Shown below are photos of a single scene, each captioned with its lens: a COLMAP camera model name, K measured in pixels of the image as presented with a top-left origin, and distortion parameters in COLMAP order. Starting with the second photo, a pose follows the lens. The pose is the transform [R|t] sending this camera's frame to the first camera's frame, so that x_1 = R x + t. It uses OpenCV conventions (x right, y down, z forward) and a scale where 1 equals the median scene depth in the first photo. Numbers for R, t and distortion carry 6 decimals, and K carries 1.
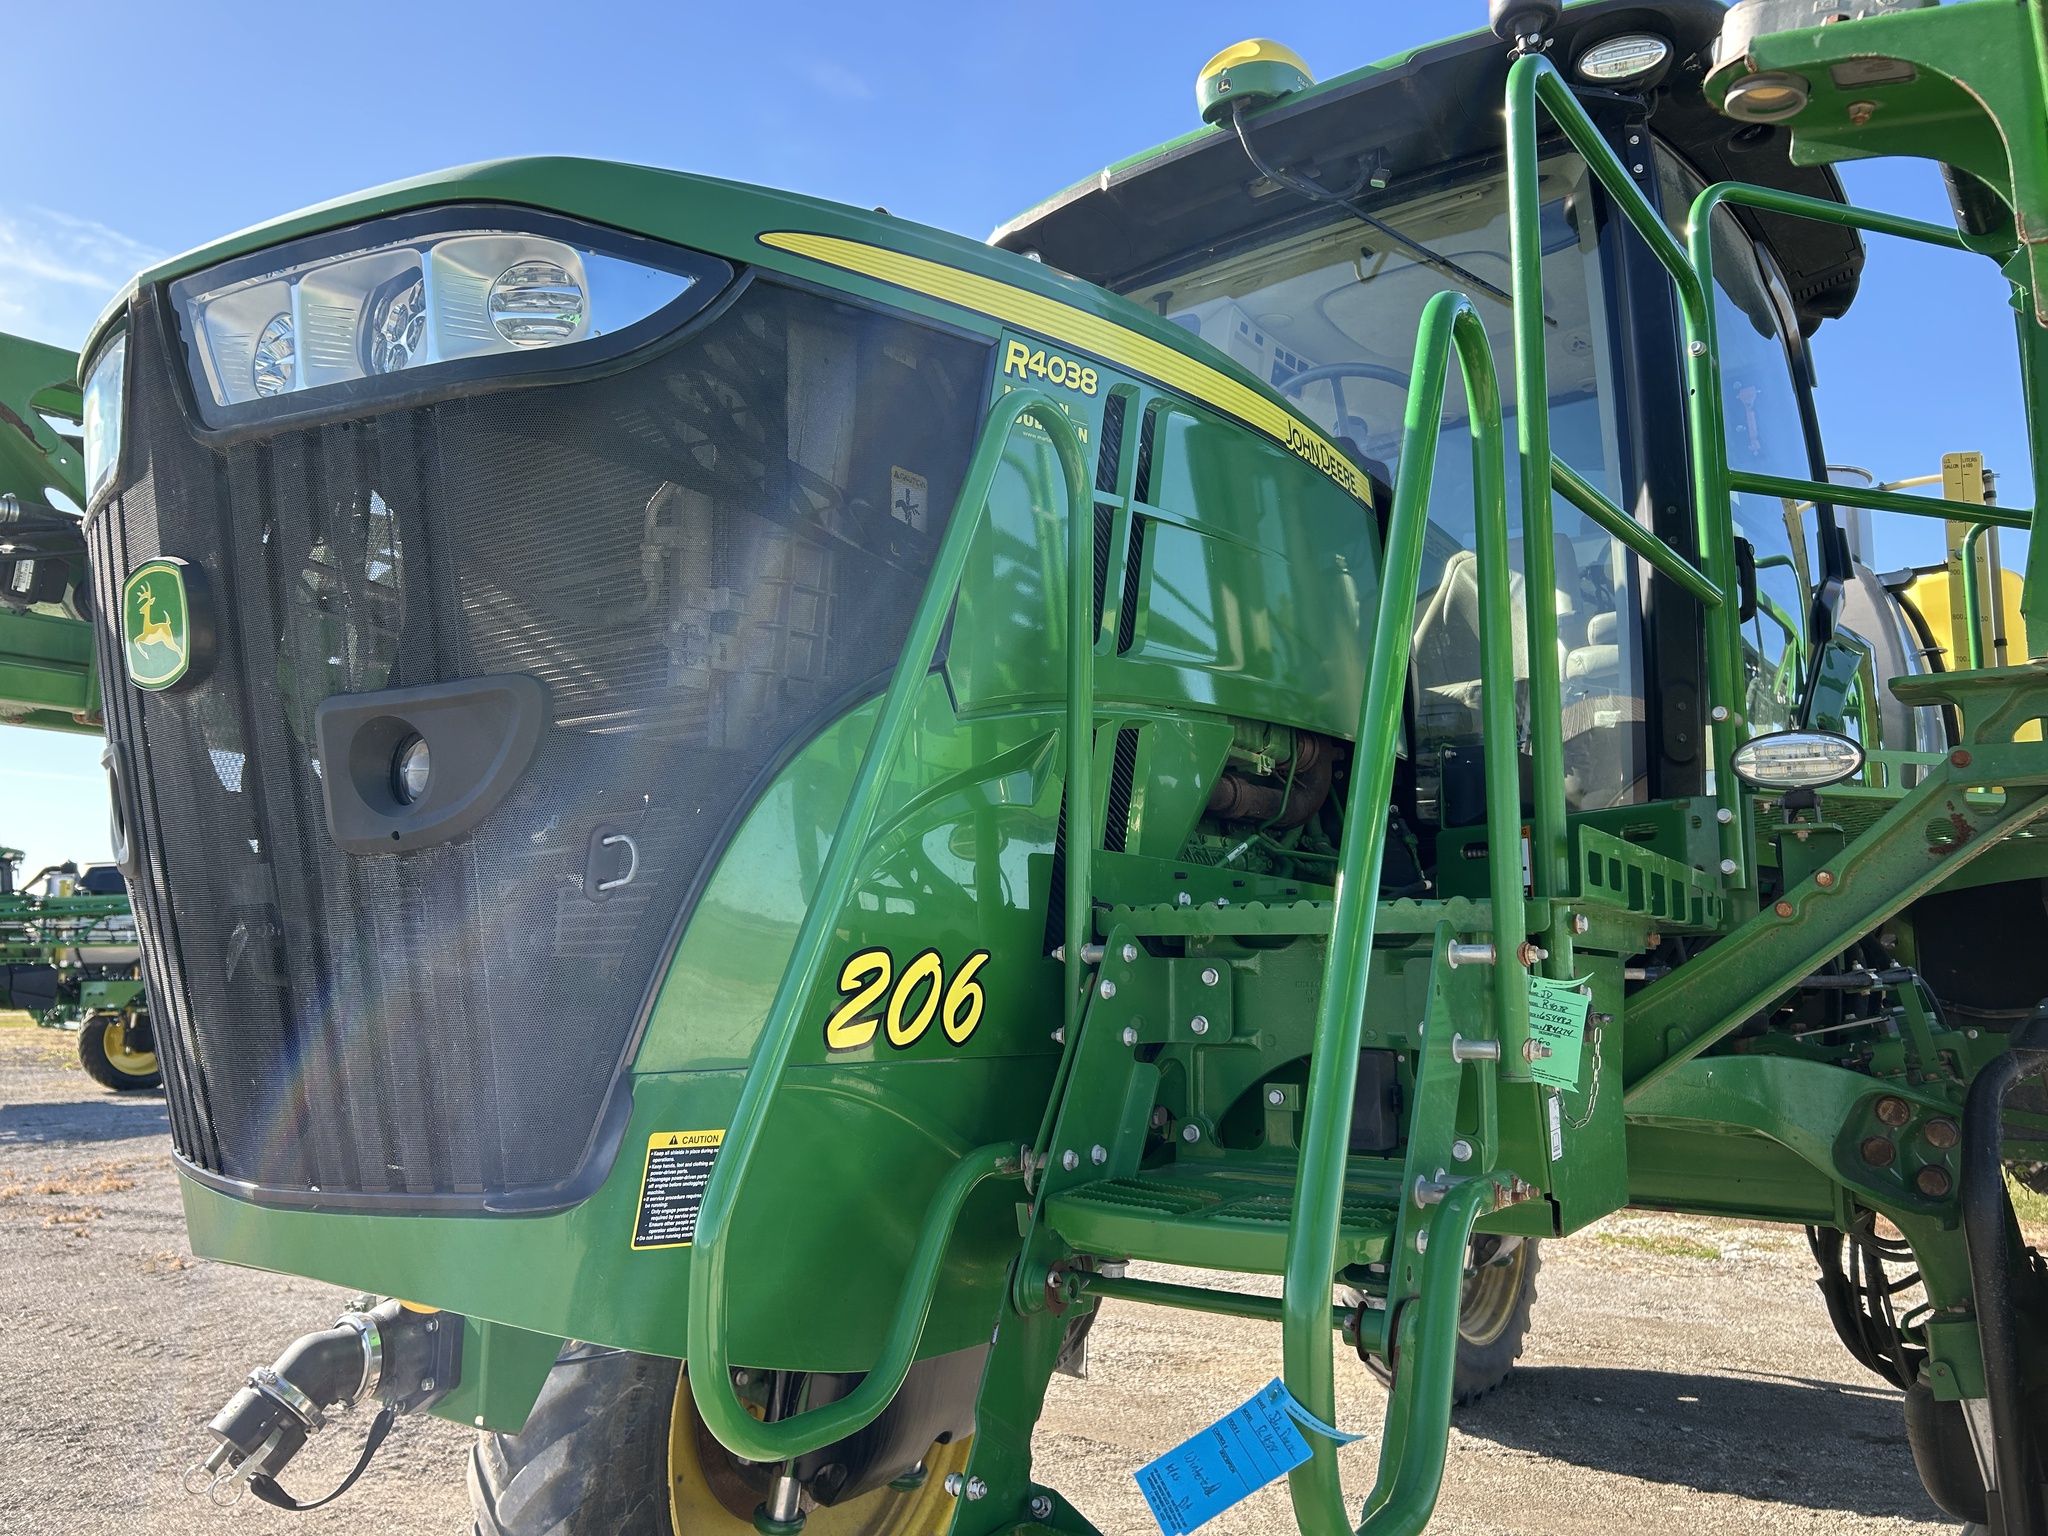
lens RADIAL K [[1539.3, 0, 1045.9], [0, 1539.3, 772.5], [0, 0, 1]] dist [0.067062, -0.071592]
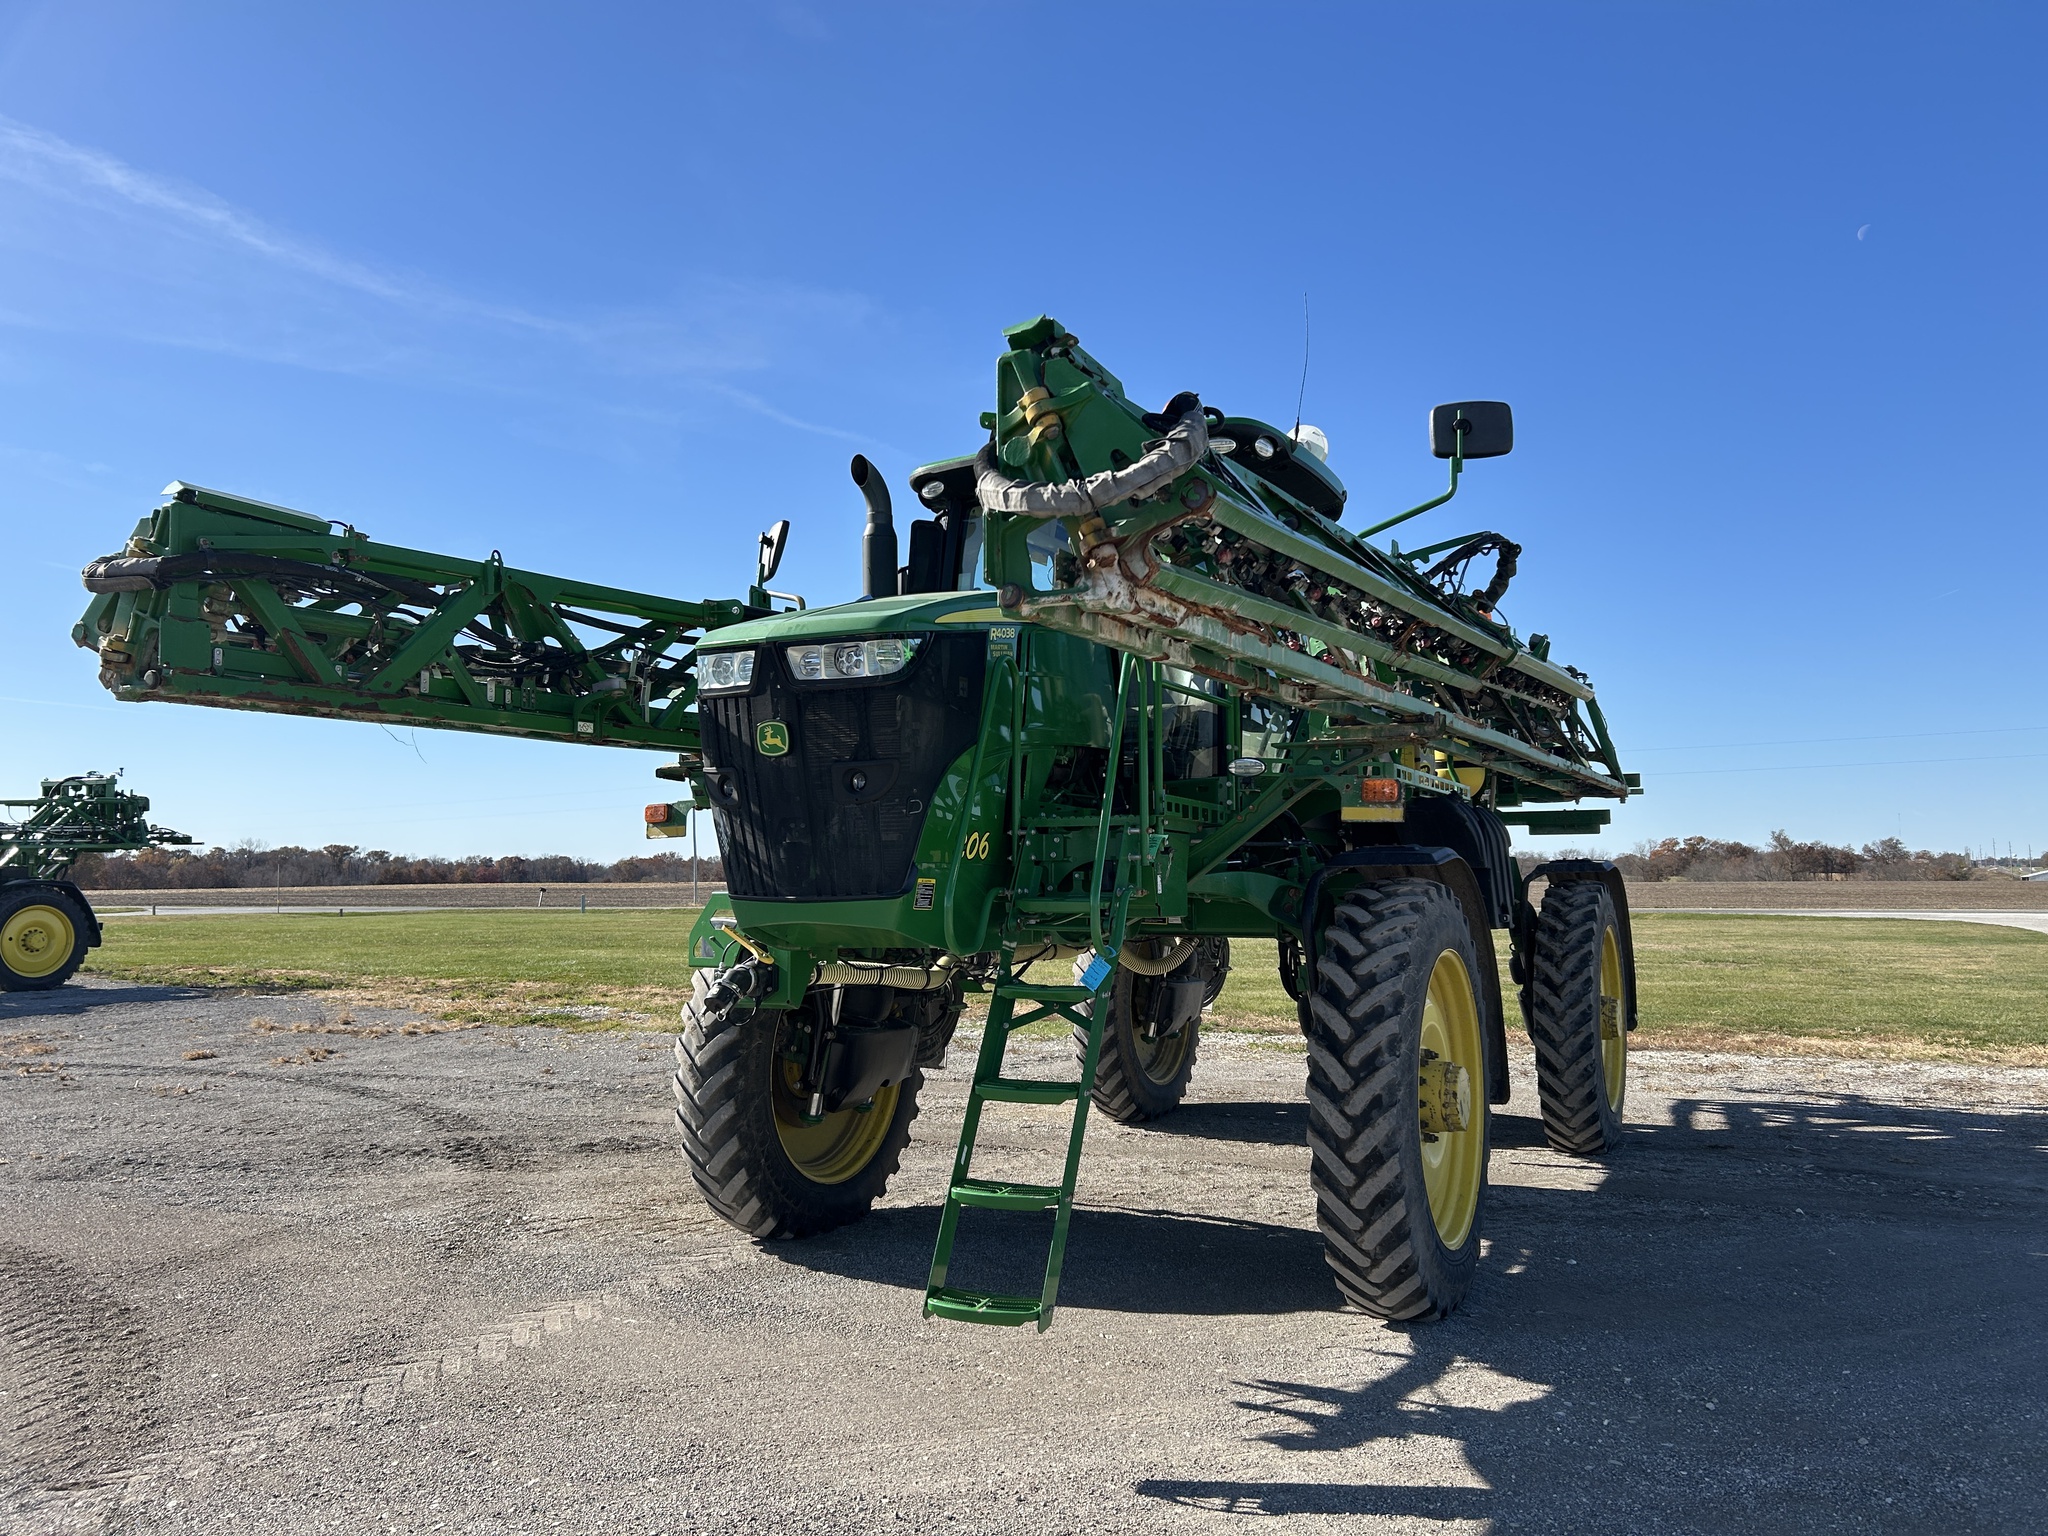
lens RADIAL K [[1543.0, 0, 1024.0], [0, 1543.0, 768.0], [0, 0, 1]] dist [0.067830, -0.082628]
pose [[0.986652, 0.002457, 0.162822, -0.441115], [-0.011870, 0.998311, 0.056866, -0.180441], [-0.162408, -0.058040, 0.985015, -1.953735]]
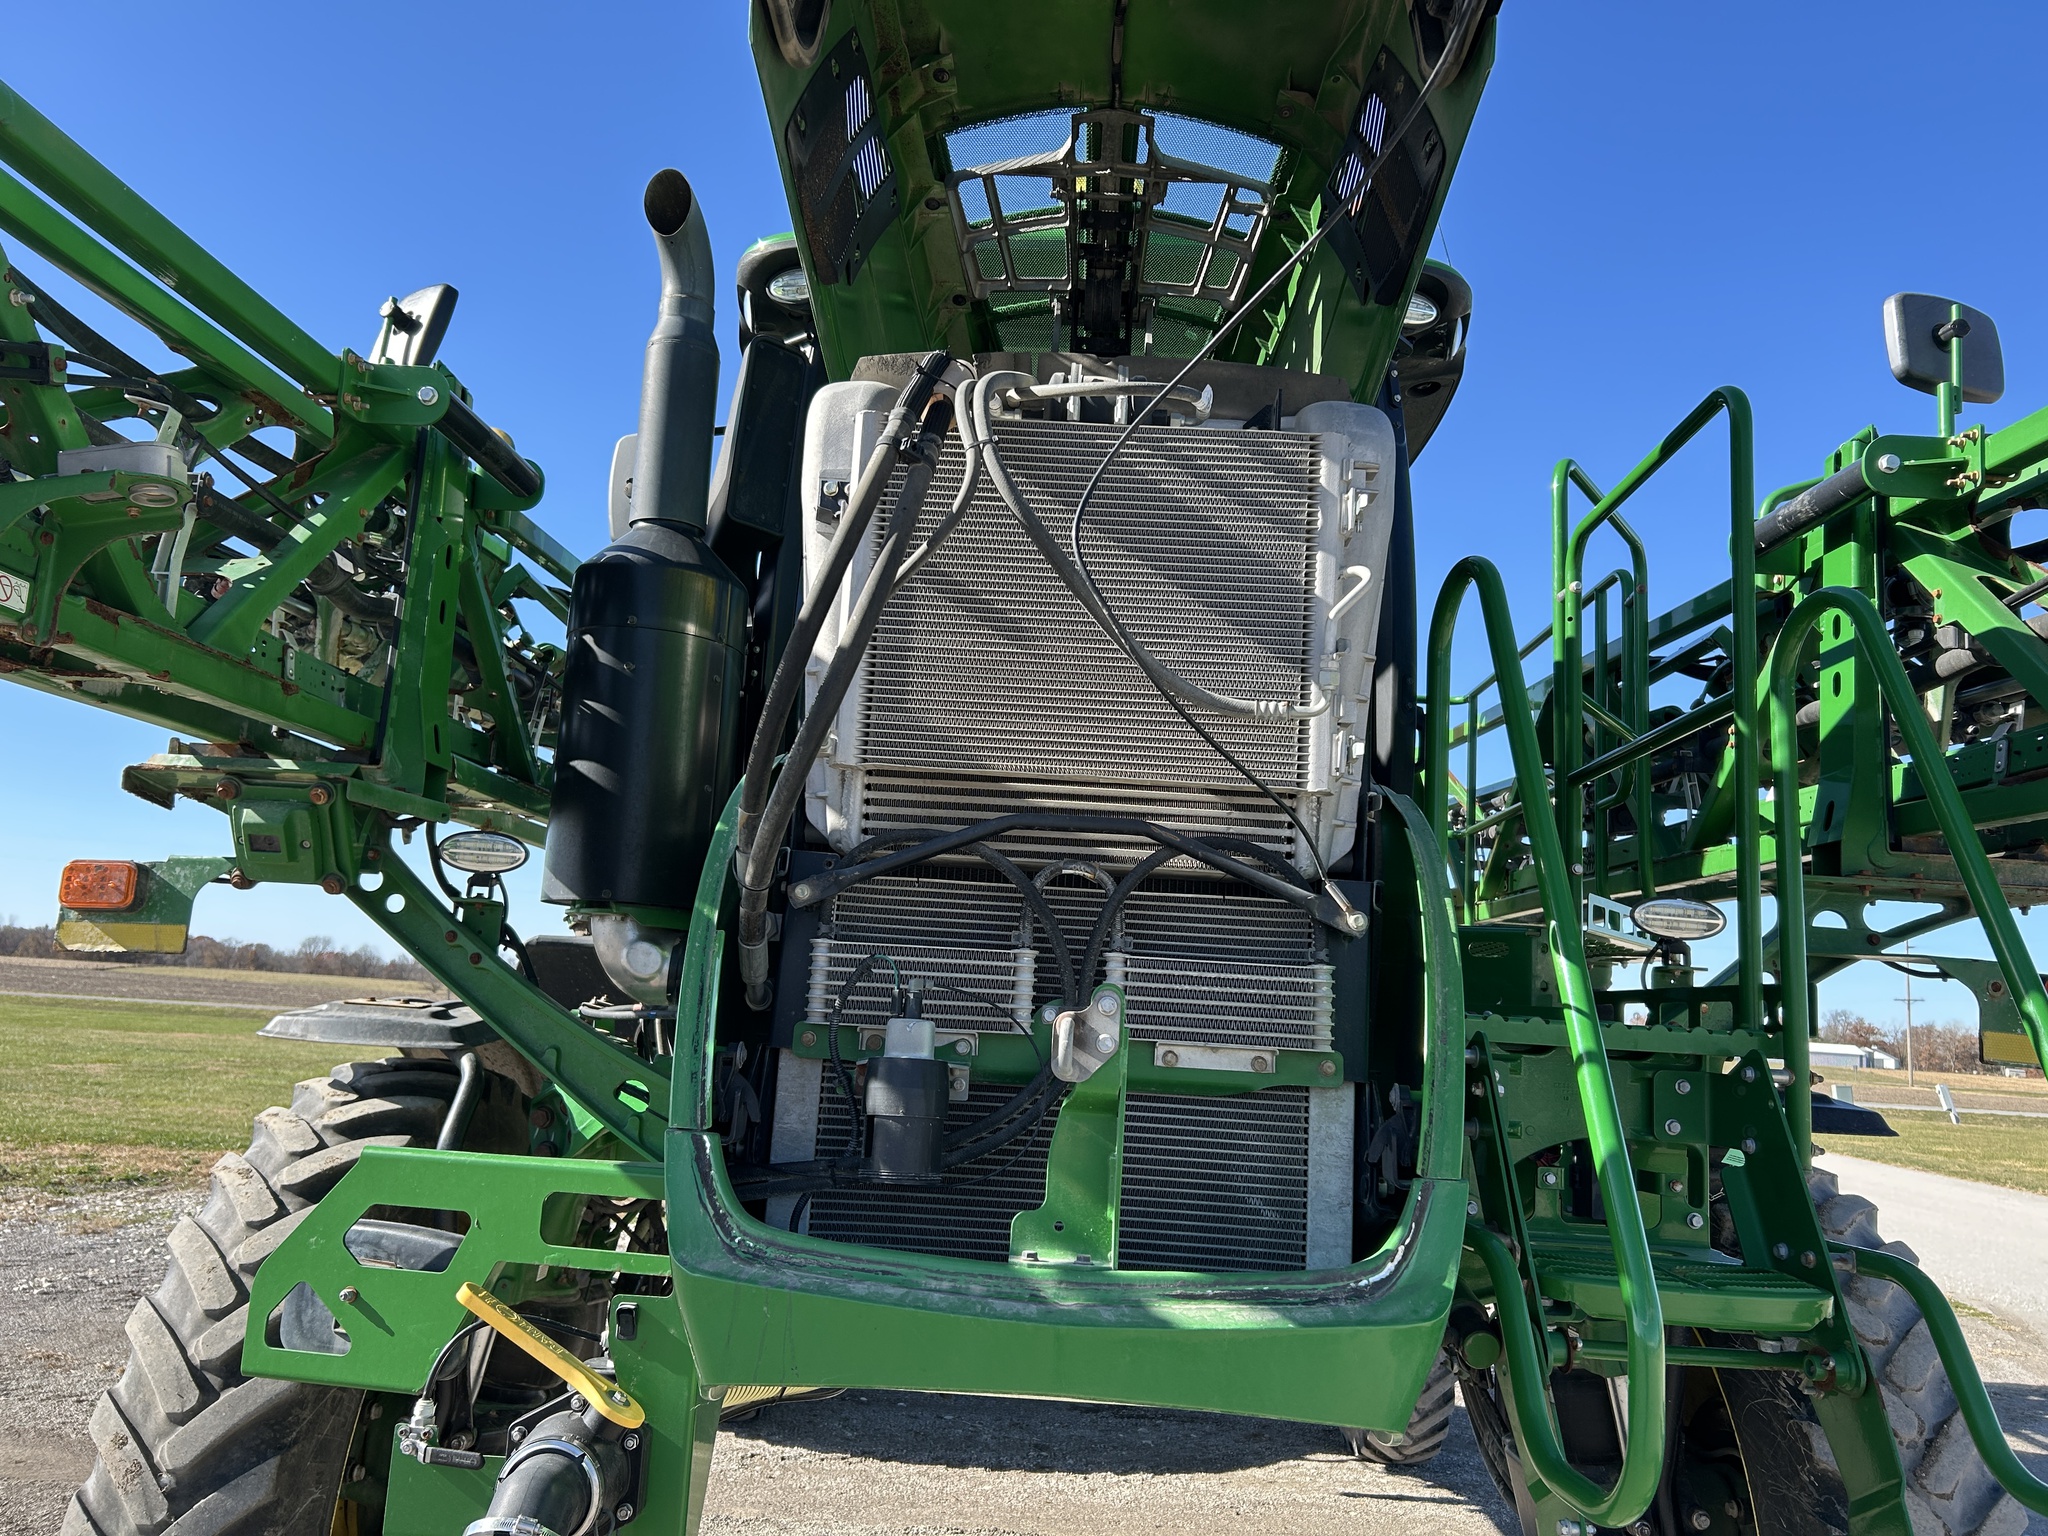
lens RADIAL K [[1540.1, 0, 1009.6], [0, 1540.1, 776.3], [0, 0, 1]] dist [0.007860, 0.002404]
pose [[0.817292, 0.131904, 0.560924, -0.829159], [-0.131077, 0.990485, -0.041932, 0.004277], [-0.561118, -0.039253, 0.826805, 0.236024]]
